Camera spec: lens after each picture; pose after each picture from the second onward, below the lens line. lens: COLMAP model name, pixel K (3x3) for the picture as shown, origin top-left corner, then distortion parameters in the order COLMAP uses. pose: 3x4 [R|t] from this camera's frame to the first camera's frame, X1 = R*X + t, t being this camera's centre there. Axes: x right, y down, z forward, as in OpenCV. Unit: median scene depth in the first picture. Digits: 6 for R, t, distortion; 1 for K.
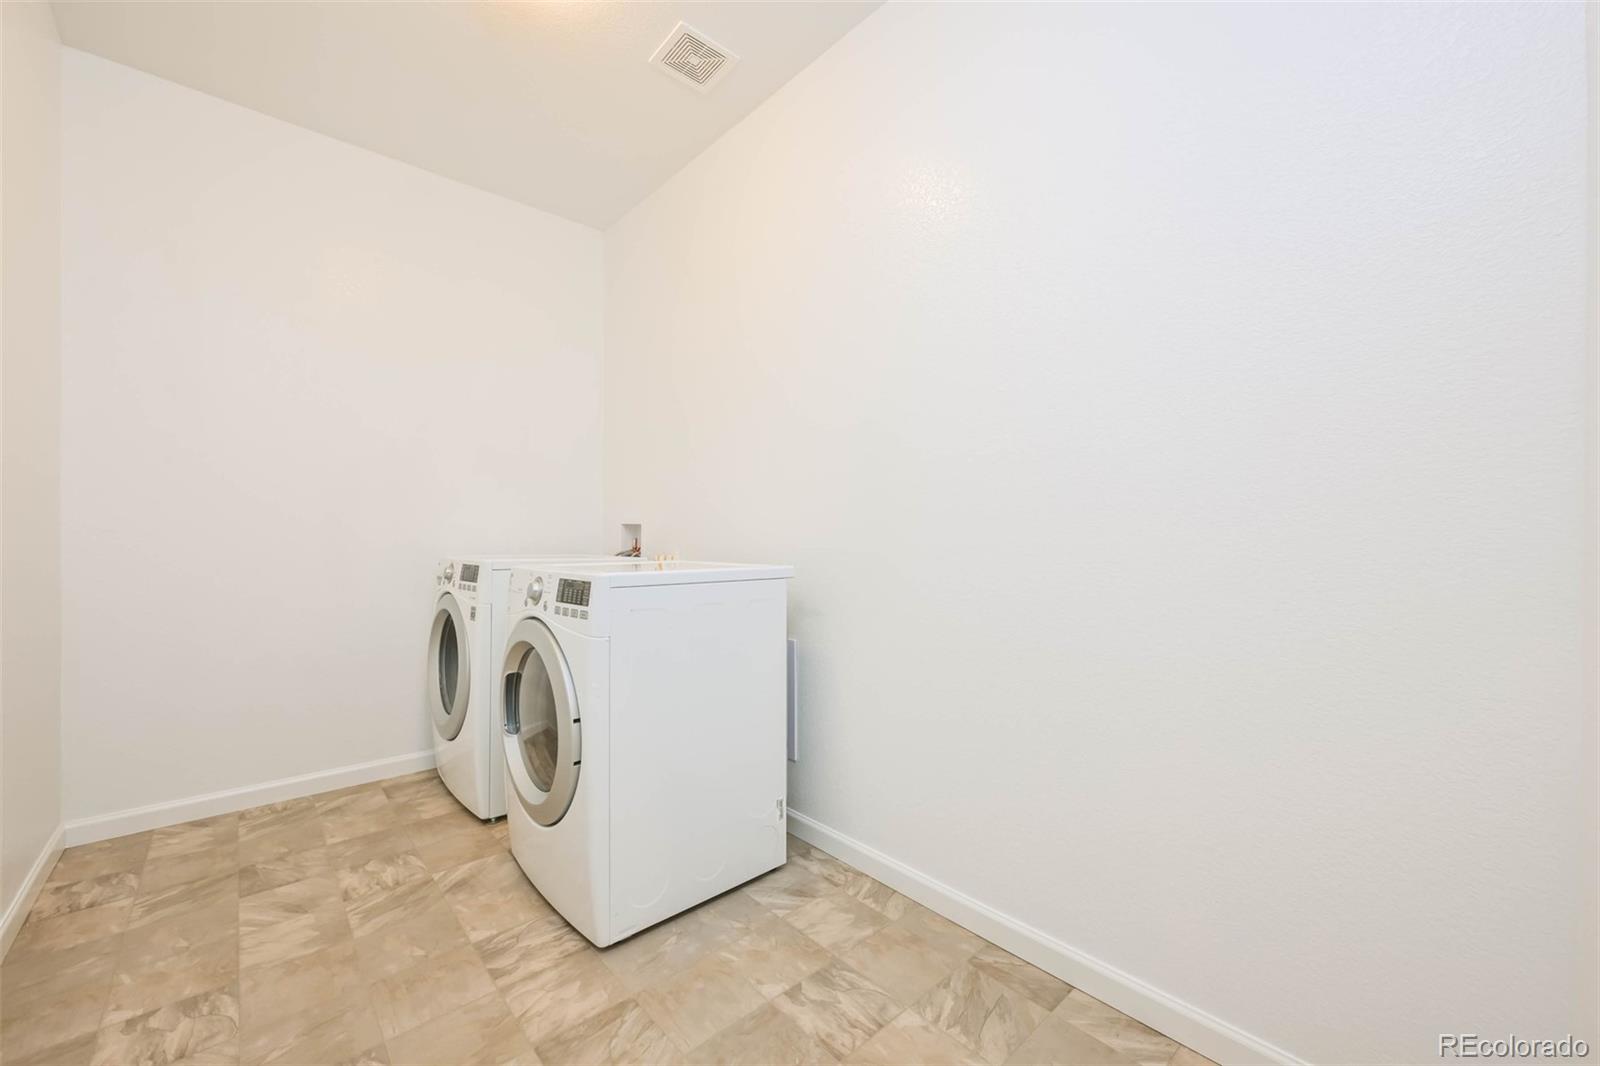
lens RADIAL K [[623.3, 0, 806.3], [0, 623.3, 549.4], [0, 0, 1]] dist [-0.000112, -0.000002]
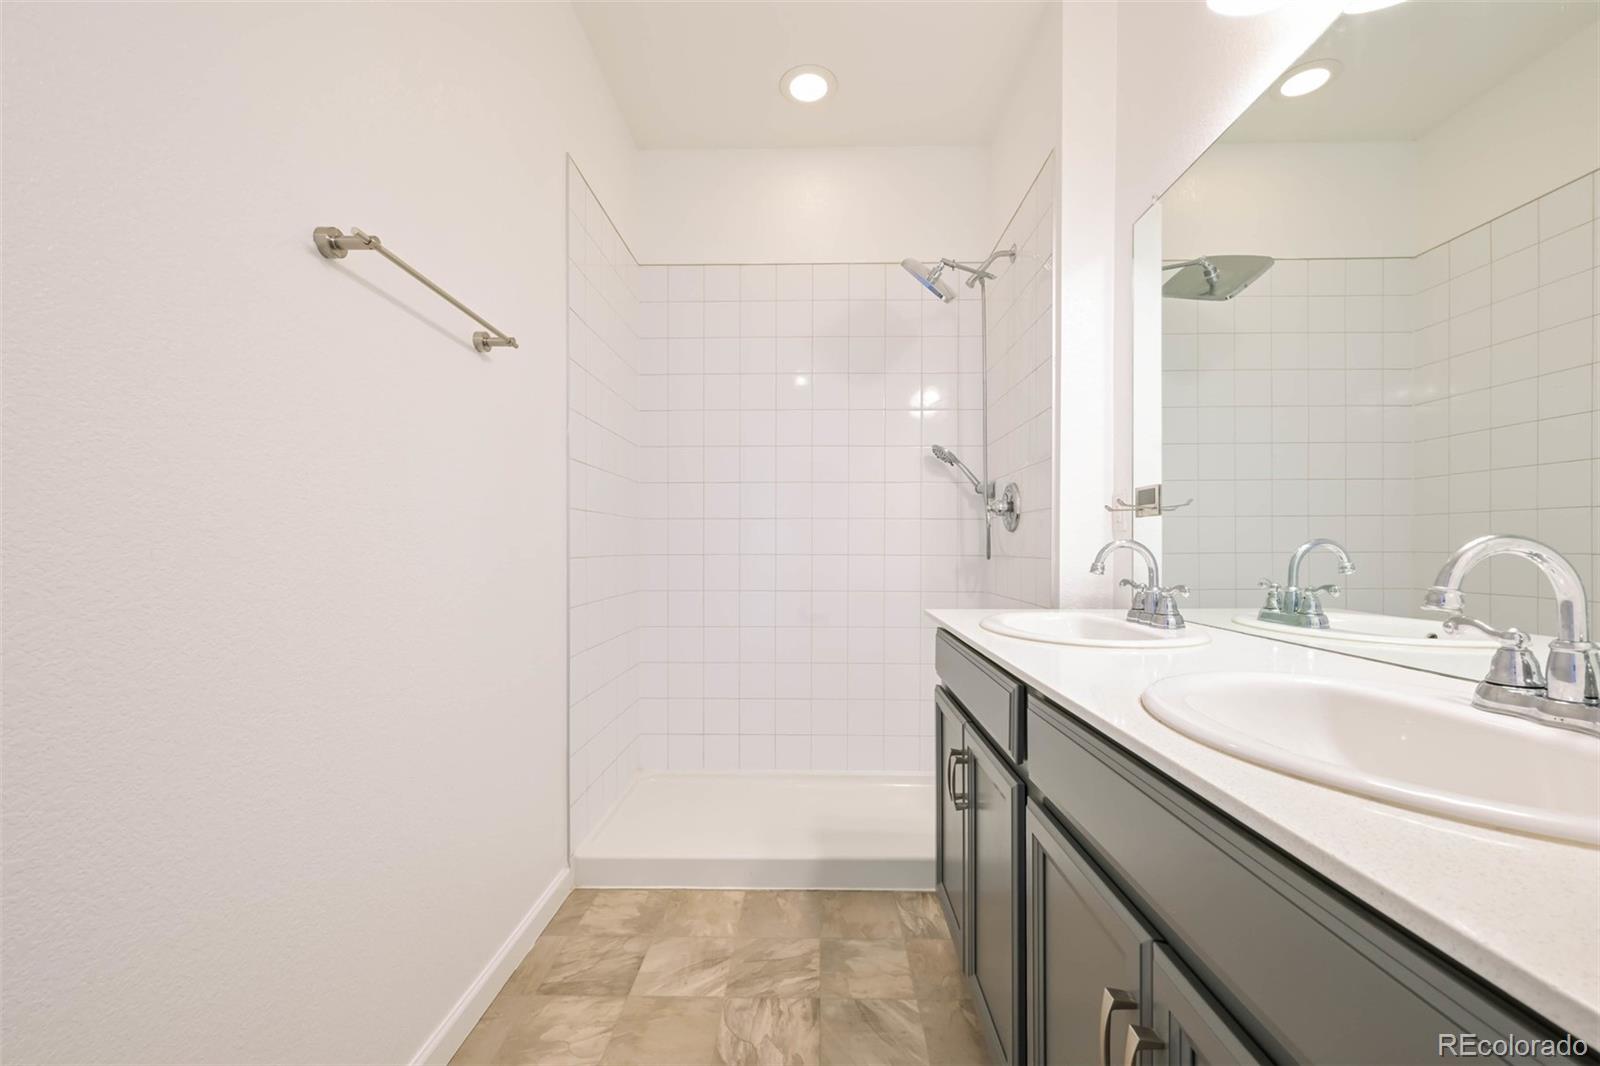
lens RADIAL K [[623.3, 0, 806.3], [0, 623.3, 549.4], [0, 0, 1]] dist [-0.000112, -0.000002]
pose [[-0.719433, -0.010482, 0.694483, -1.174245], [0.001428, 0.999862, 0.016571, -0.021603], [-0.694560, 0.012913, -0.719319, 1.281766]]
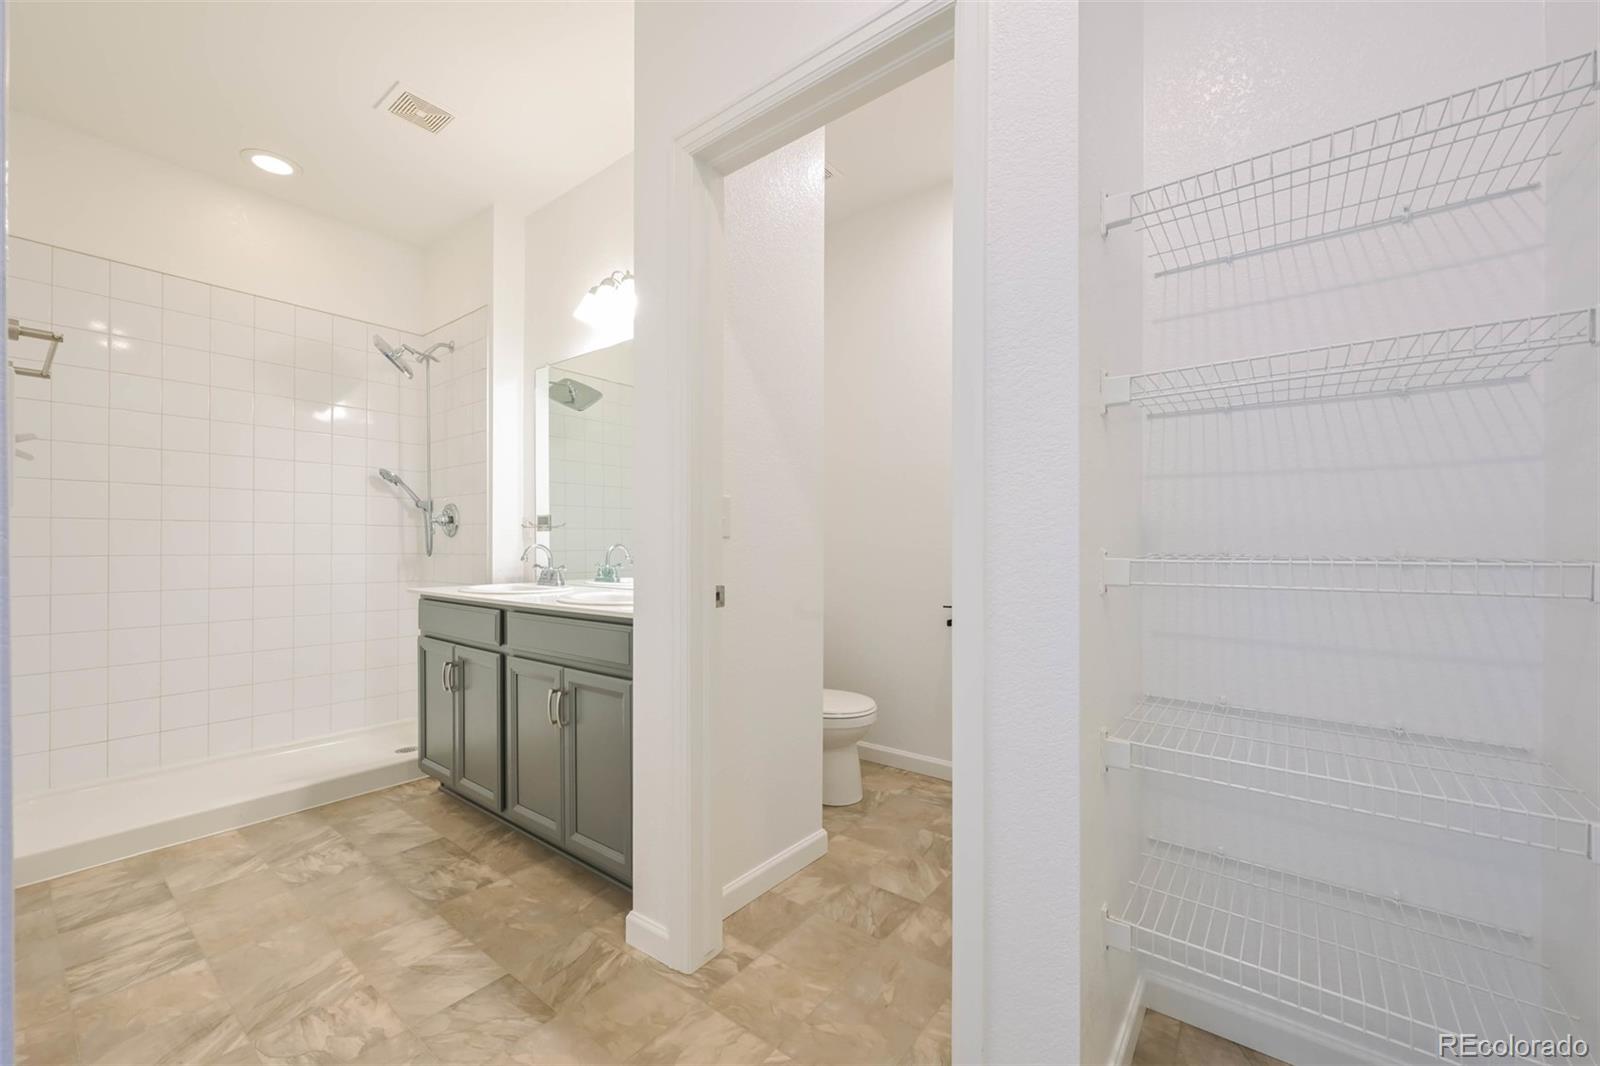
lens RADIAL K [[623.3, 0, 806.3], [0, 623.3, 549.4], [0, 0, 1]] dist [-0.000112, -0.000002]
pose [[-0.984659, -0.006405, -0.174370, -1.324020], [-0.009050, 0.999856, 0.014377, -0.036756], [0.174253, 0.015734, -0.984575, 2.170683]]
